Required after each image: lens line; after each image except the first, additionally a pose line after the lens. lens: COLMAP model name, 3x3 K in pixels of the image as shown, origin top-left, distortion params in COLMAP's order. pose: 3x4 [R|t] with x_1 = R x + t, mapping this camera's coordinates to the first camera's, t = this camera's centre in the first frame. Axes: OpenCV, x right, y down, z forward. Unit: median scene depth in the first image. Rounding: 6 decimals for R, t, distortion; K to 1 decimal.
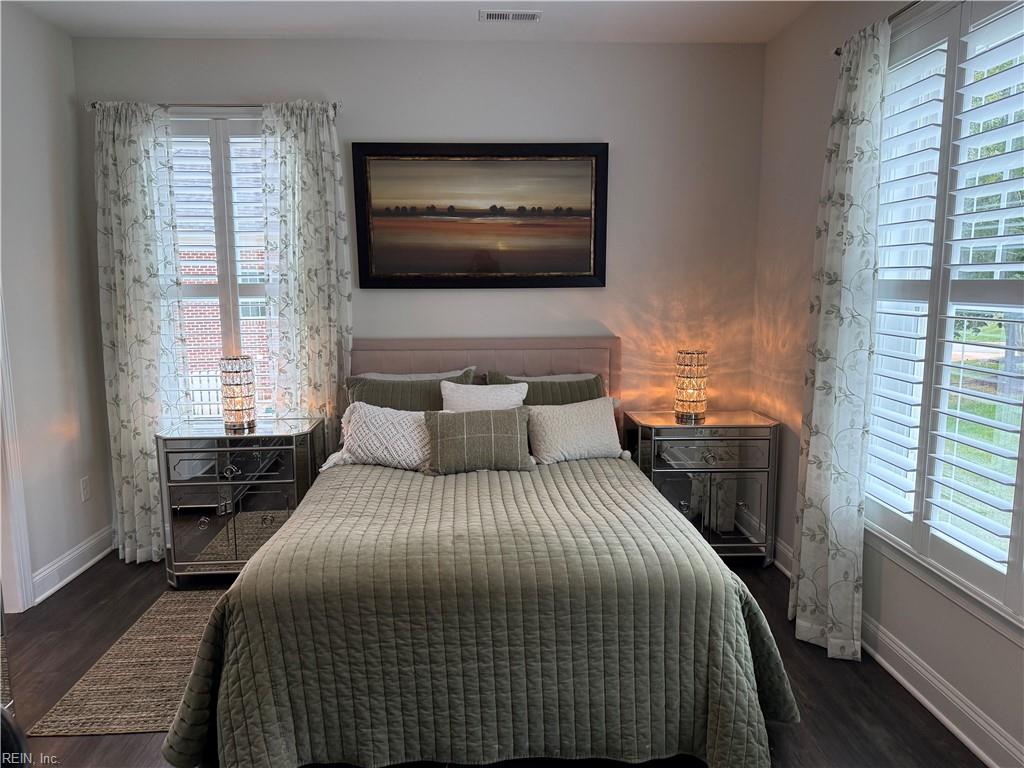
lens RADIAL K [[721.1, 0, 511.2], [0, 721.1, 386.2], [0, 0, 1]] dist [0.068061, -0.089360]
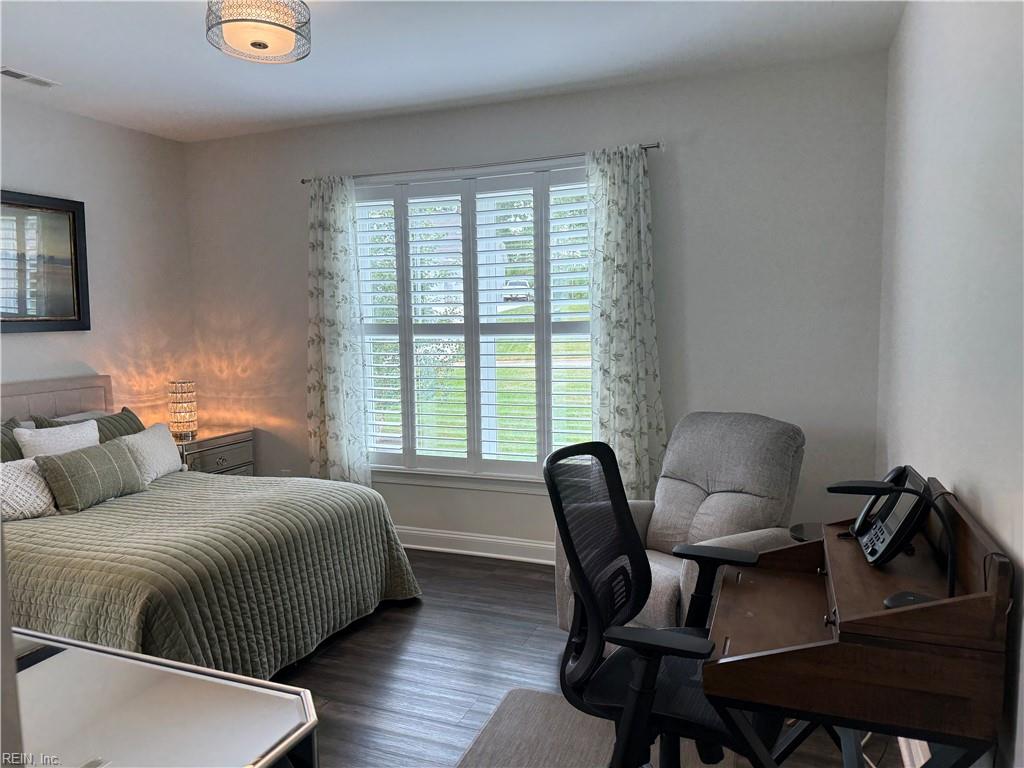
lens RADIAL K [[721.1, 0, 517.8], [0, 721.1, 389.9], [0, 0, 1]] dist [0.068061, -0.089360]
pose [[0.403572, -0.092126, 0.910298, -0.667831], [0.139395, 0.989494, 0.038341, -0.002096], [-0.904267, 0.111417, 0.412175, -0.025003]]
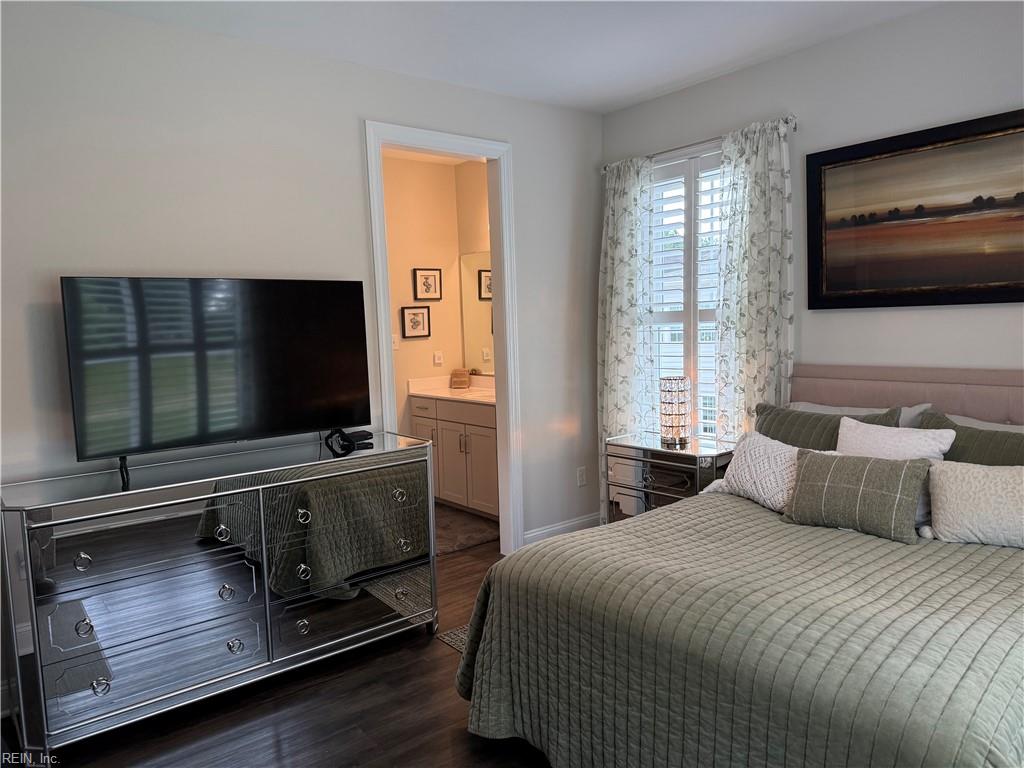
lens RADIAL K [[721.1, 0, 510.7], [0, 721.1, 387.8], [0, 0, 1]] dist [0.068061, -0.089360]
pose [[0.588868, 0.059882, -0.806008, 0.337639], [-0.077667, 0.996829, 0.017316, -0.024309], [0.804489, 0.052403, 0.591652, 0.162860]]
